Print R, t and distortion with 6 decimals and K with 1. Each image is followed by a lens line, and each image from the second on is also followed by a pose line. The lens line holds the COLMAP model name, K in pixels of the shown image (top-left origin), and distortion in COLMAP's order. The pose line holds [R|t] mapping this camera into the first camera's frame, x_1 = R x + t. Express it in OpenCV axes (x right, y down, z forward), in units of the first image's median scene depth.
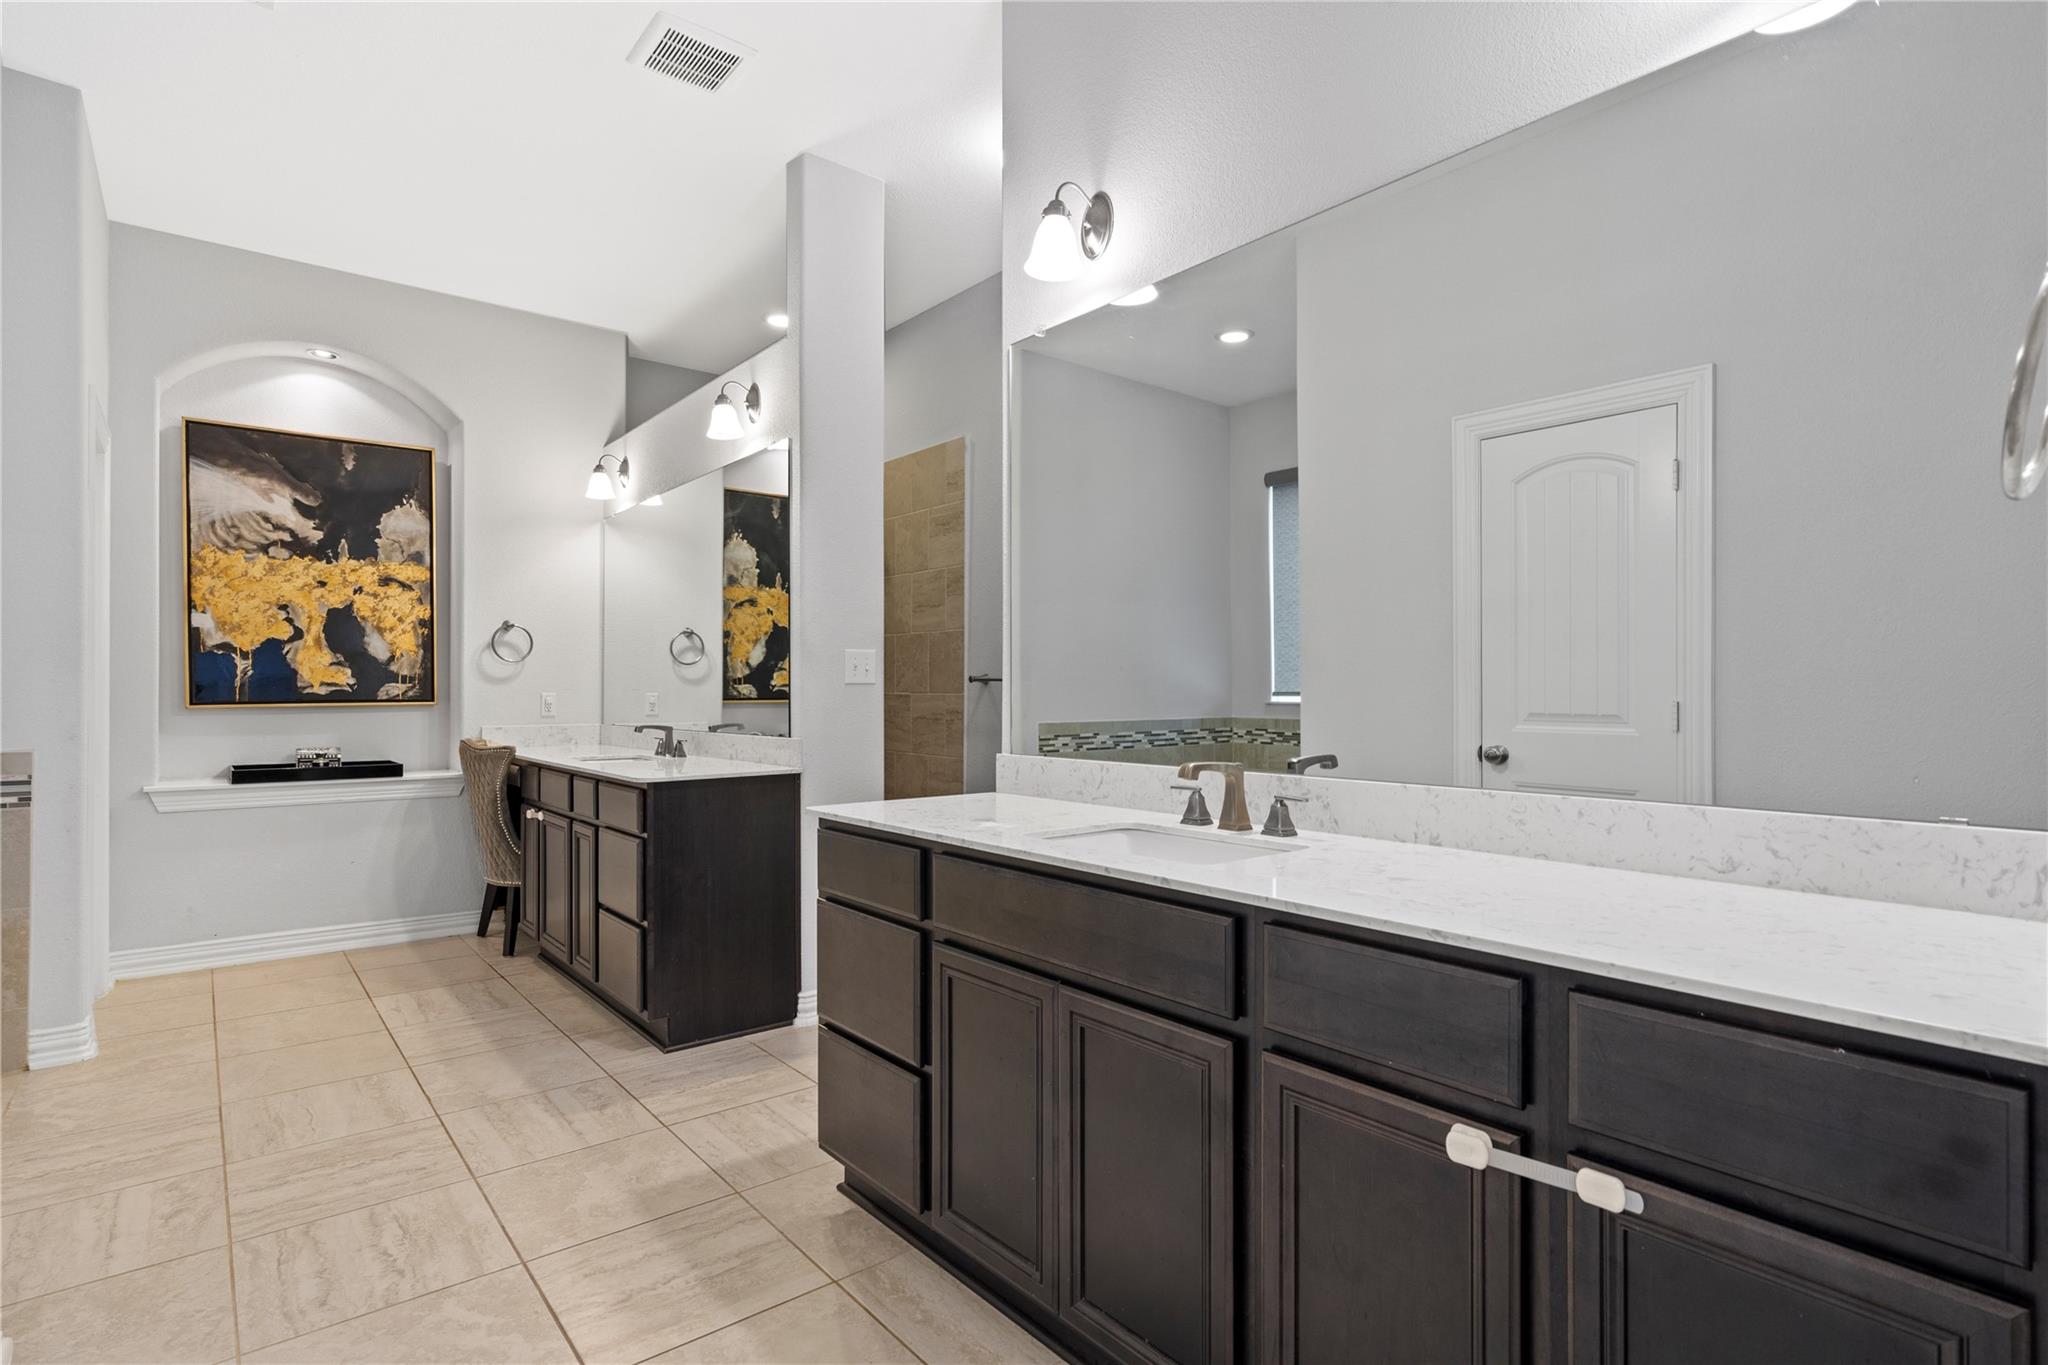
lens RADIAL K [[981.5, 0, 1024.0], [0, 981.5, 682.5], [0, 0, 1]] dist [-0.000561, -0.000073]
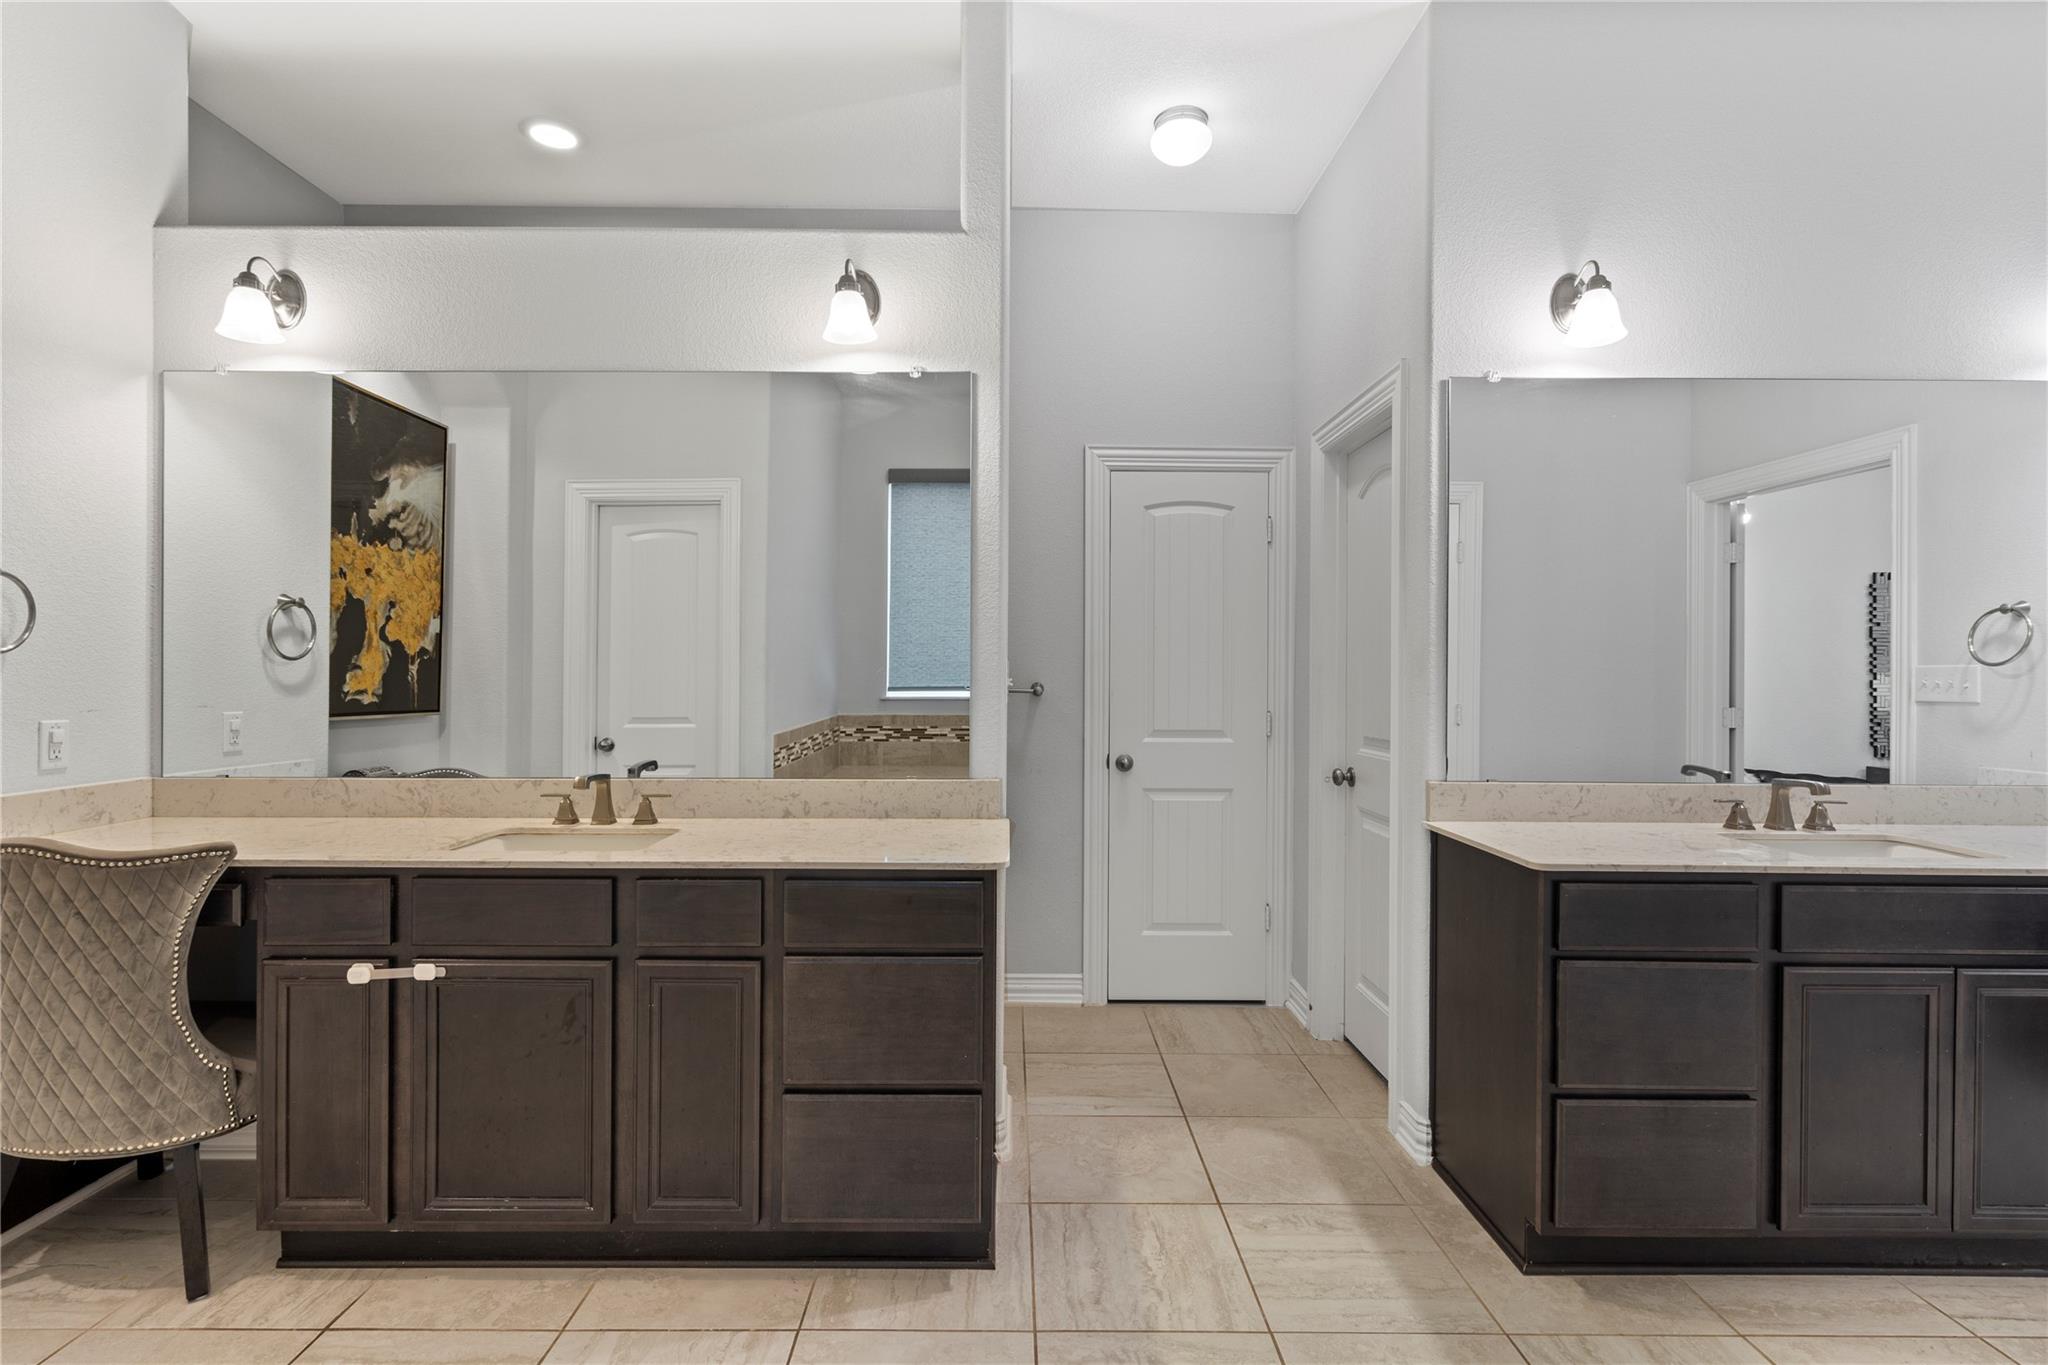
lens RADIAL K [[968.3, 0, 1022.2], [0, 968.3, 660.3], [0, 0, 1]] dist [0.001629, 0.000303]
pose [[0.651899, 0.011228, 0.758222, -0.523802], [-0.012188, 0.999916, -0.004329, -0.021133], [-0.758207, -0.006419, 0.651982, 0.339404]]
